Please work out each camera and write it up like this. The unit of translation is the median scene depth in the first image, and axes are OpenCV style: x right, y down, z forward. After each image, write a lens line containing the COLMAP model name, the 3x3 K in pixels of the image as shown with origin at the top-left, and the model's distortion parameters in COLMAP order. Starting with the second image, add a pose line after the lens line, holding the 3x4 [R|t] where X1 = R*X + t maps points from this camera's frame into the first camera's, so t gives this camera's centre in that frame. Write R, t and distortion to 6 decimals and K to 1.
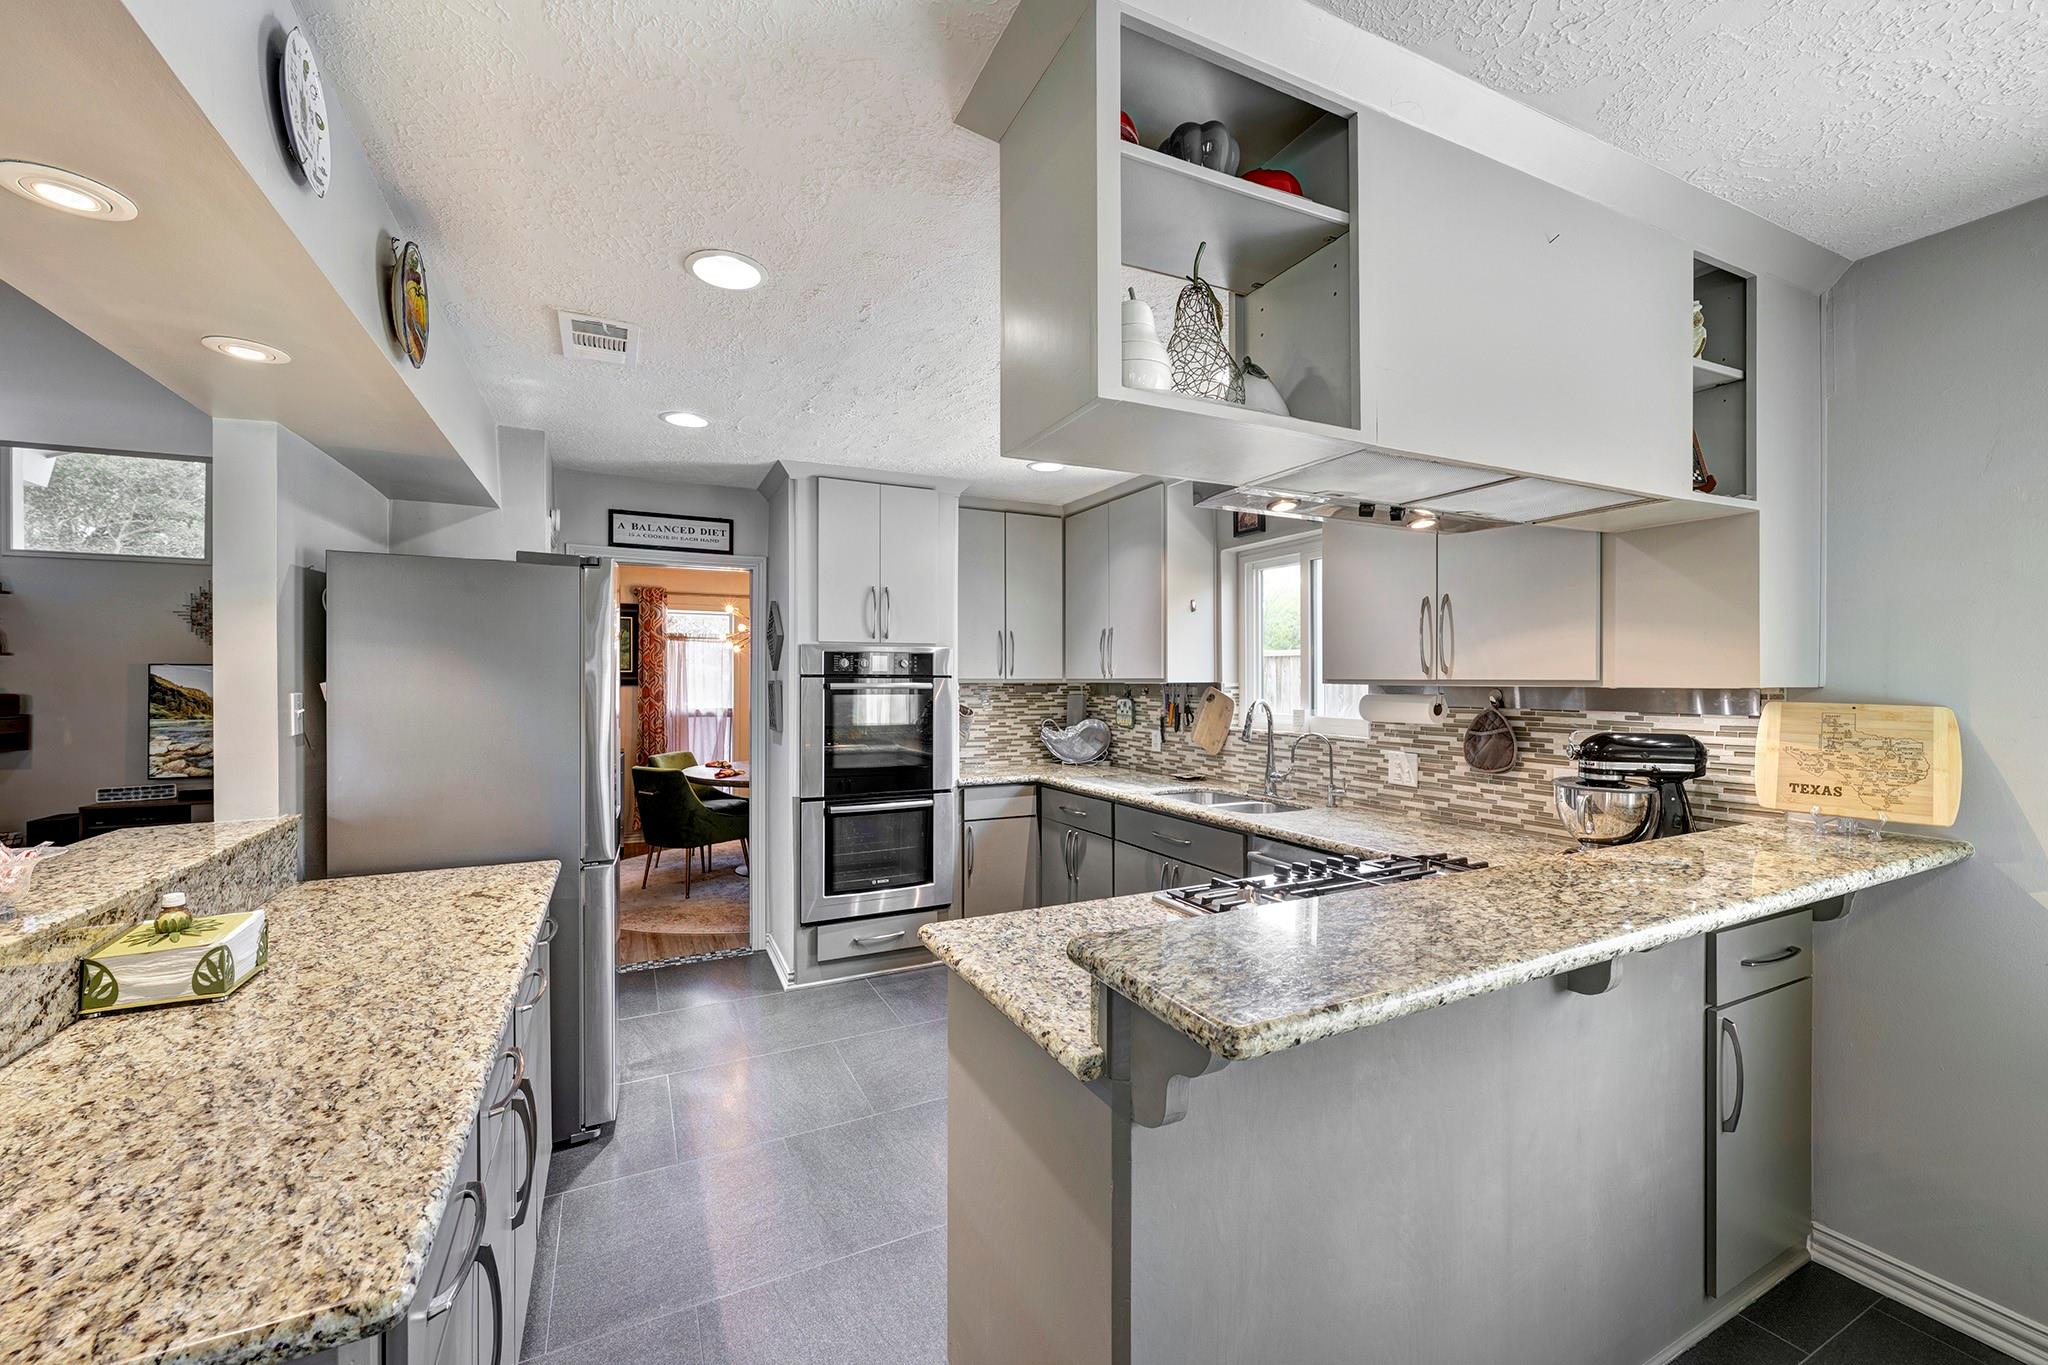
lens RADIAL K [[818.4, 0, 1024.0], [0, 818.4, 682.5], [0, 0, 1]] dist [-0.000288, -0.000383]
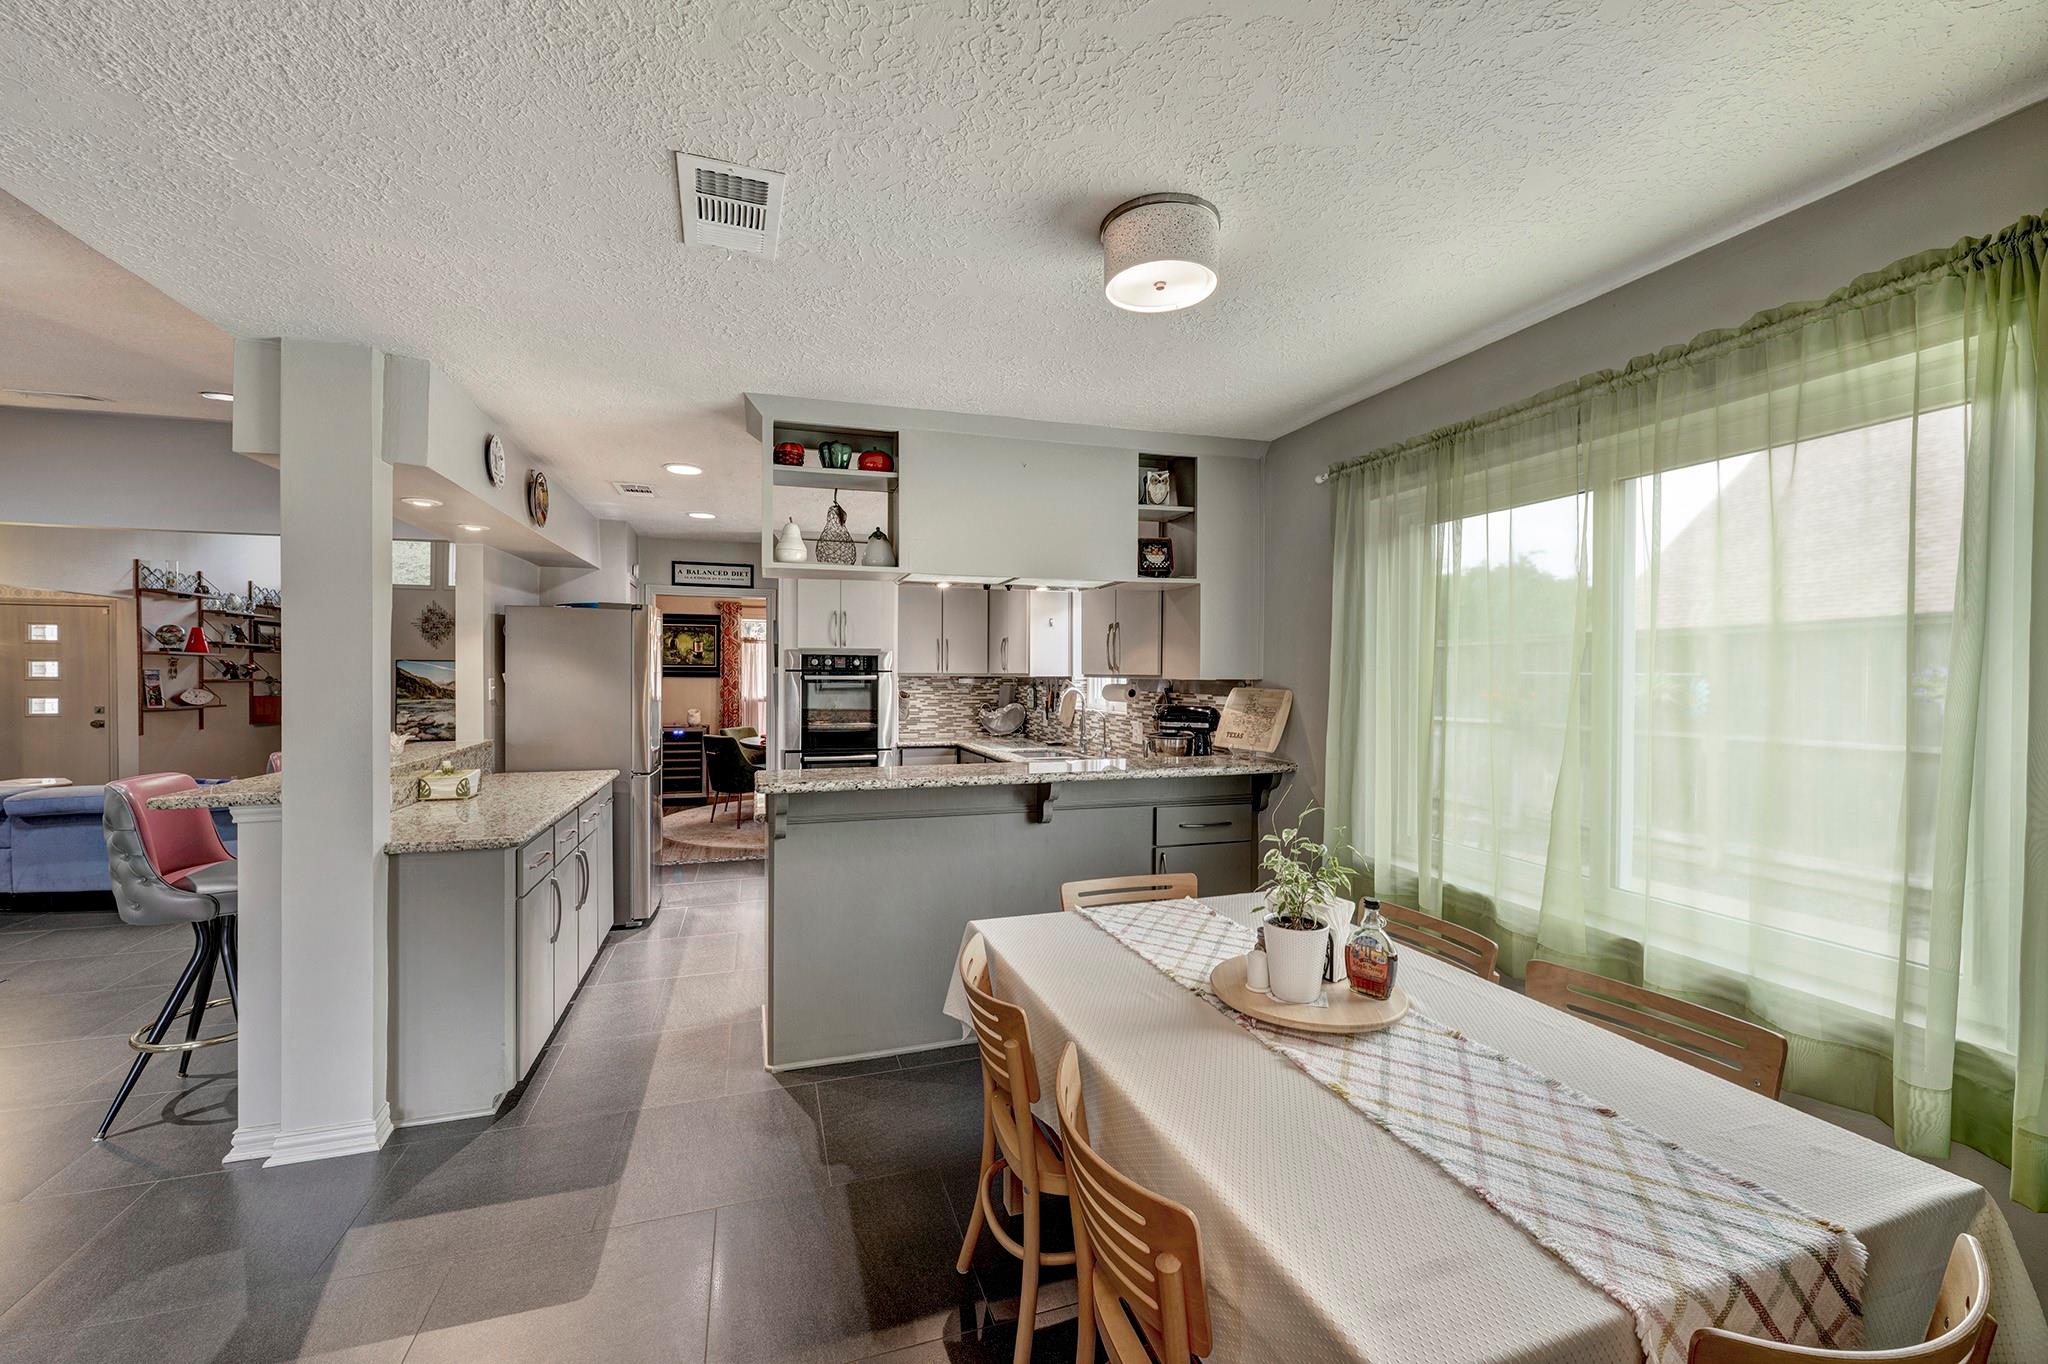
lens RADIAL K [[796.9, 0, 1003.2], [0, 796.9, 681.2], [0, 0, 1]] dist [0.003041, 0.000463]
pose [[0.988403, 0.005696, -0.151745, 0.349745], [-0.004902, 0.999972, 0.005601, 0.001650], [0.151773, -0.004792, 0.988404, -0.401862]]
